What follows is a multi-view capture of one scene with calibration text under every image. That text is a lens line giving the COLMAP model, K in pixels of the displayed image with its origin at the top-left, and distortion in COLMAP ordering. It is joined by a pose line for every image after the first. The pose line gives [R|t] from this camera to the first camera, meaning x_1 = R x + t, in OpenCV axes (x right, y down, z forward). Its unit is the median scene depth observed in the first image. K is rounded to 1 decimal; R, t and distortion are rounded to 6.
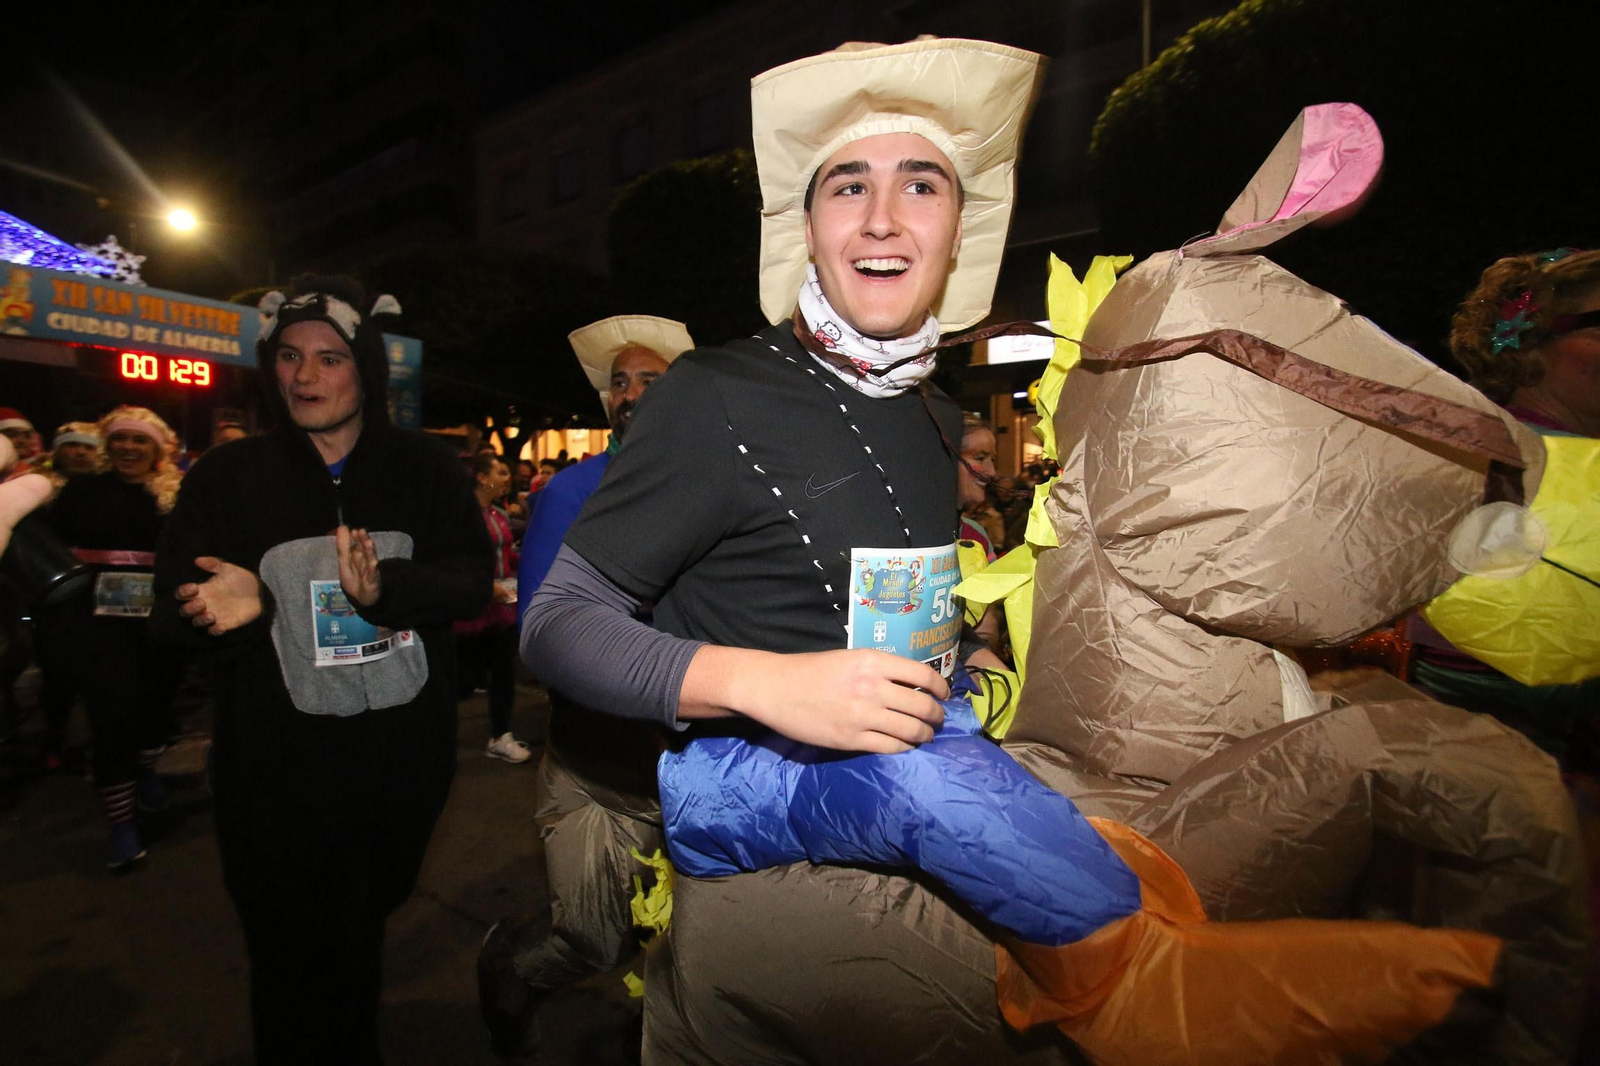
lens RADIAL K [[753.6, 0, 791.1], [0, 753.6, 535.1], [0, 0, 1]] dist [-0.002645, -0.009900]
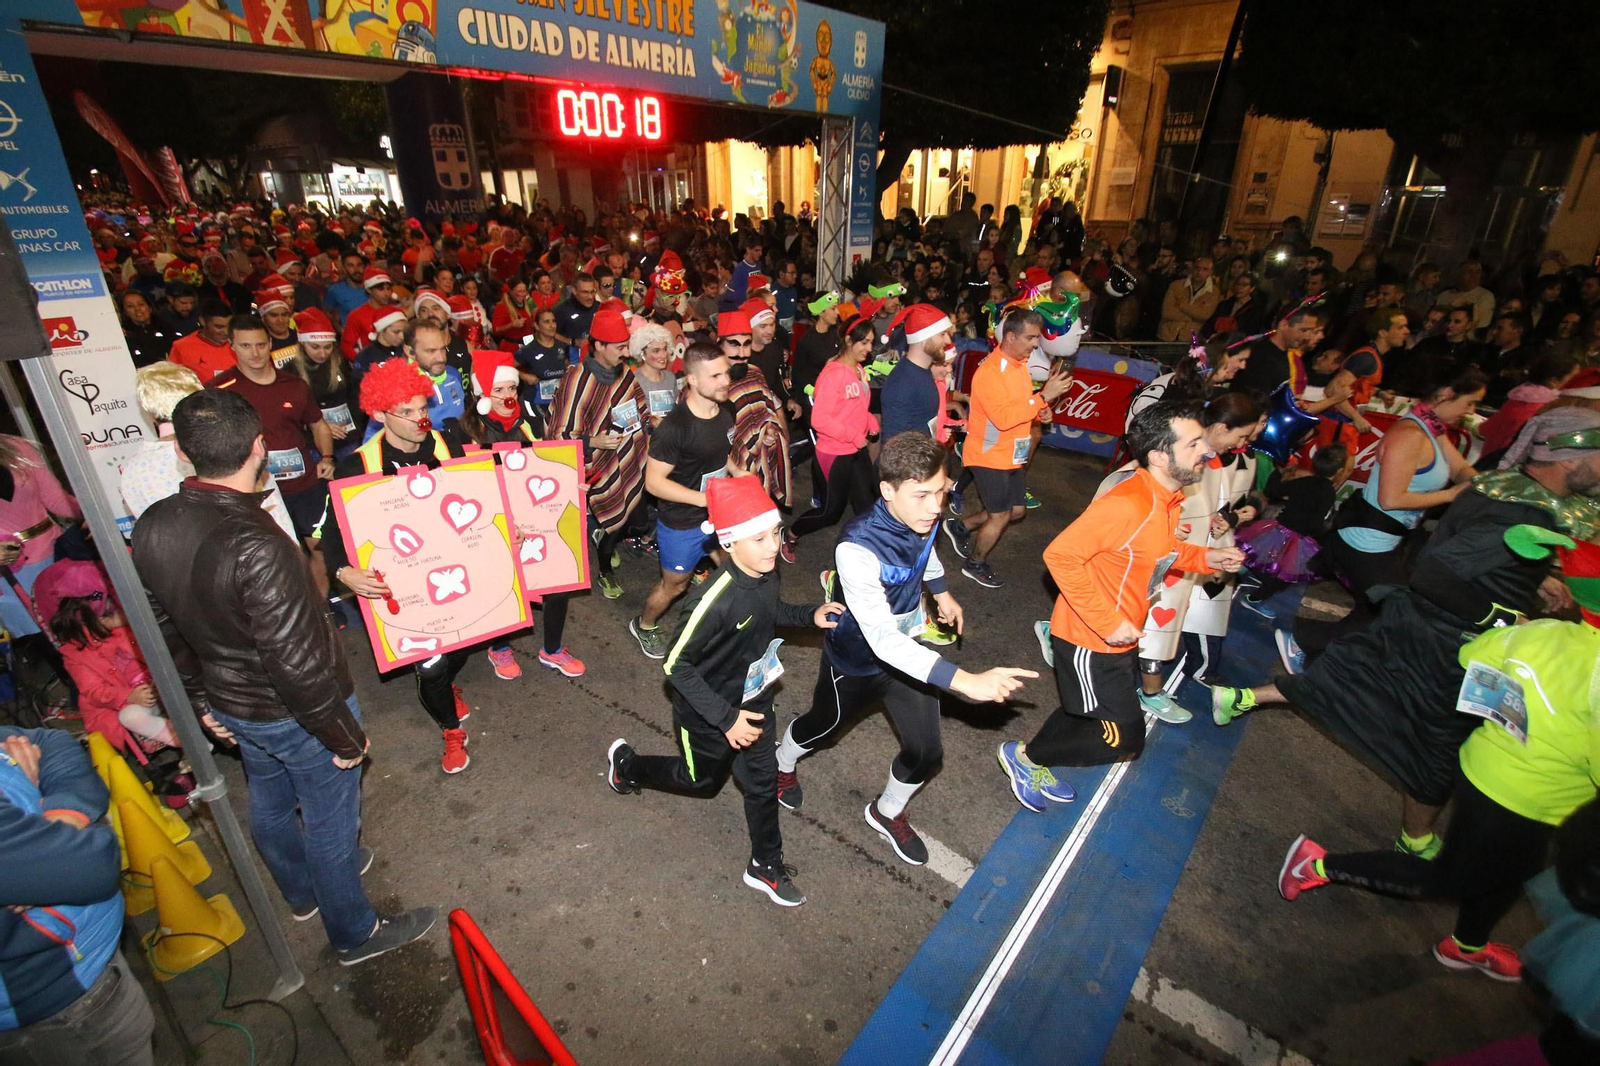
lens RADIAL K [[741.8, 0, 788.1], [0, 741.8, 541.4], [0, 0, 1]] dist [0.028047, -0.027259]
pose [[0.993723, 0.032446, -0.107057, -0.616307], [0.011819, 0.921206, 0.388896, -0.137185], [0.111240, -0.387720, 0.915040, 0.348578]]
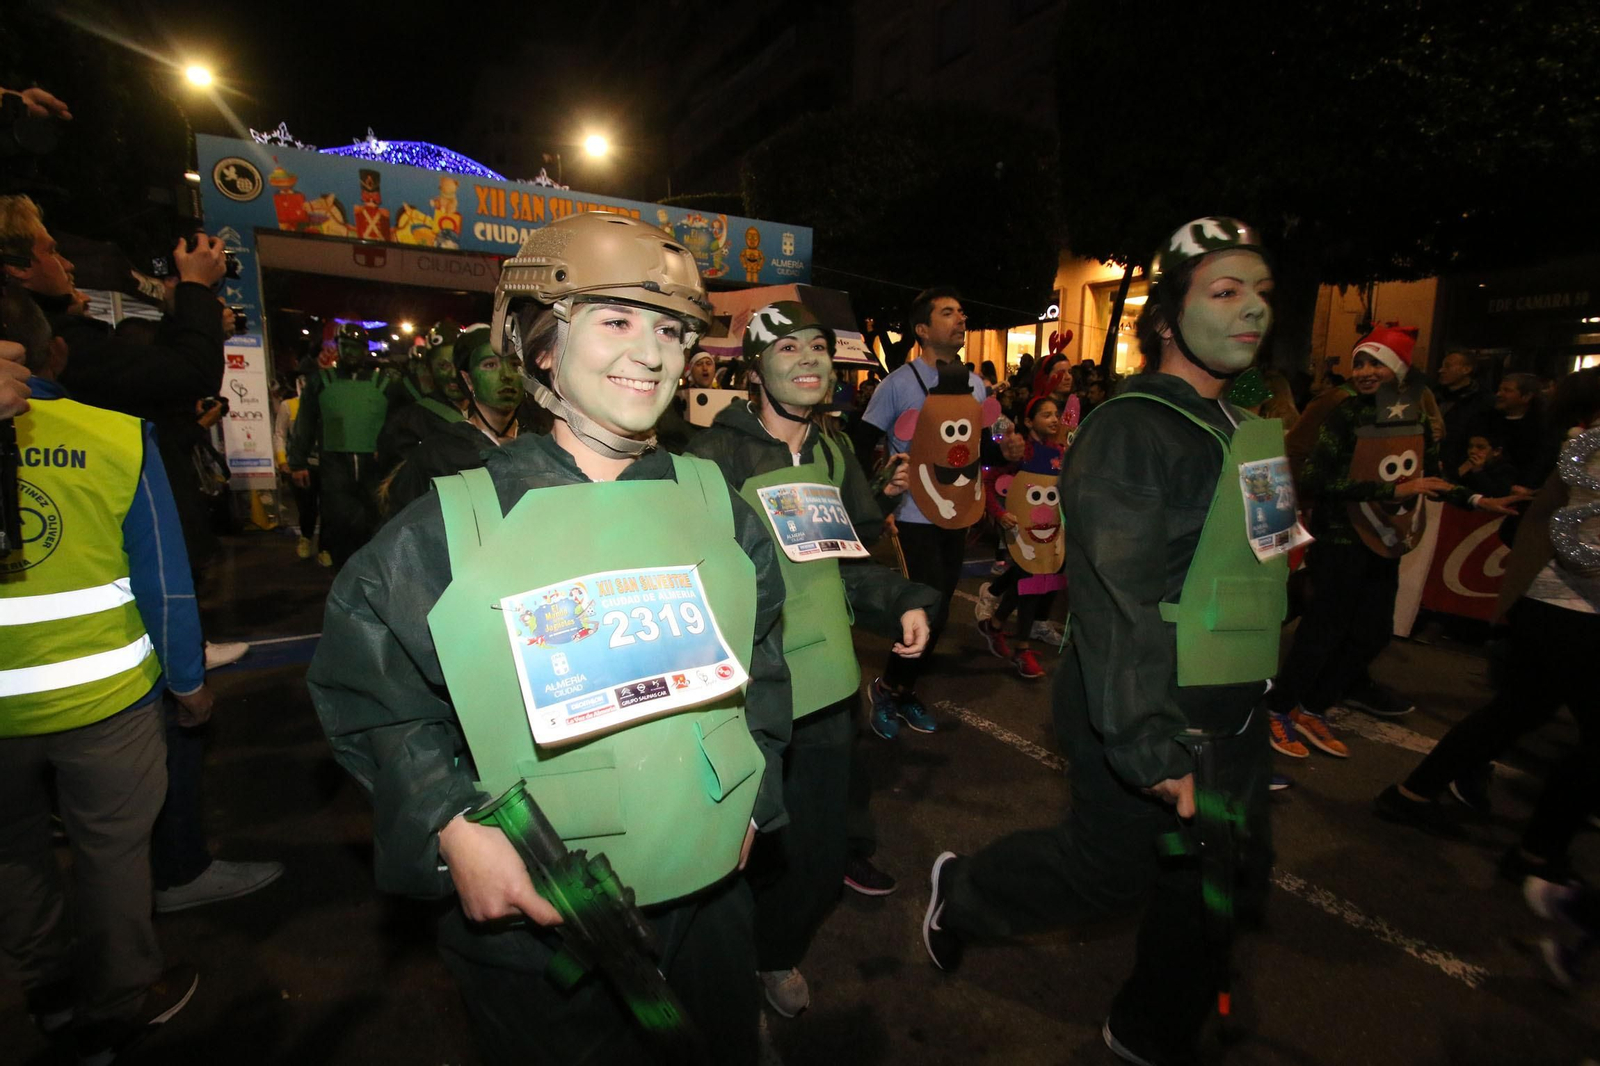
lens RADIAL K [[741.8, 0, 788.1], [0, 741.8, 541.4], [0, 0, 1]] dist [0.028047, -0.027259]
pose [[0.900166, 0.068731, -0.430090, -0.153564], [-0.013289, 0.991345, 0.130609, -0.015351], [0.435345, -0.111854, 0.893288, 0.223416]]
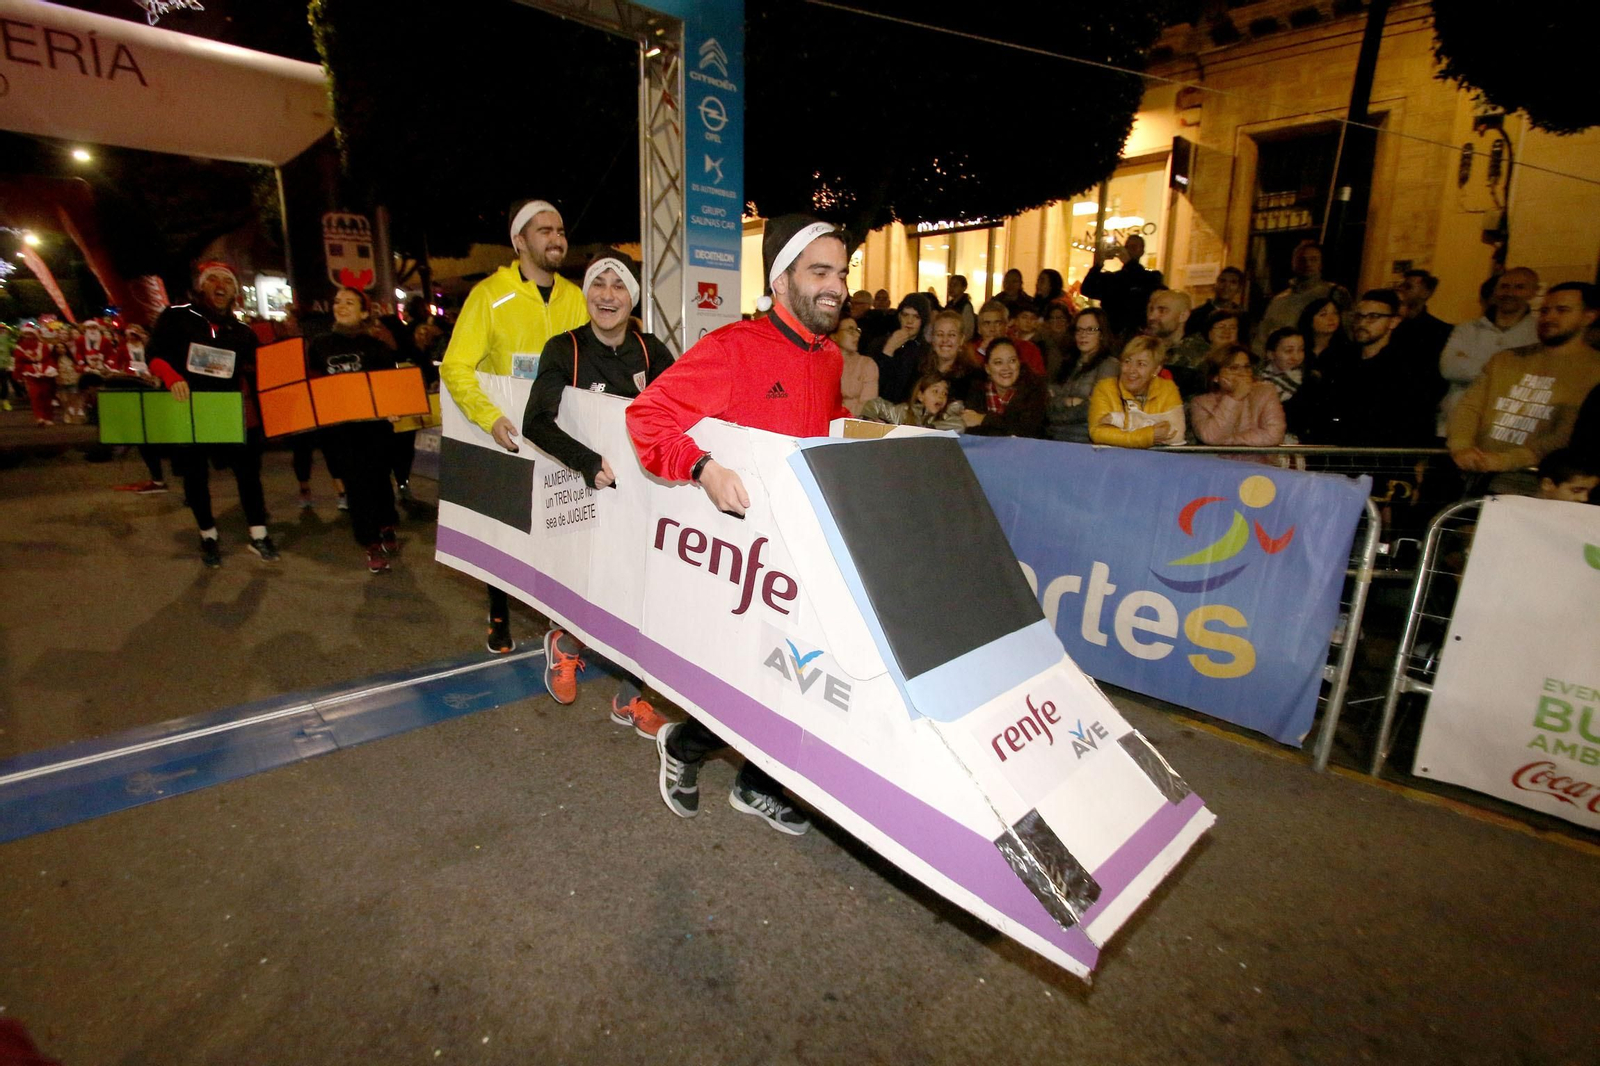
lens RADIAL K [[780.1, 0, 792.1], [0, 780.1, 538.0], [0, 0, 1]] dist [0.011473, -0.019560]
pose [[0.981908, 0.035664, -0.185970, -0.499856], [-0.000105, 0.982206, 0.187807, -0.047633], [0.189358, -0.184389, 0.964440, 0.780169]]
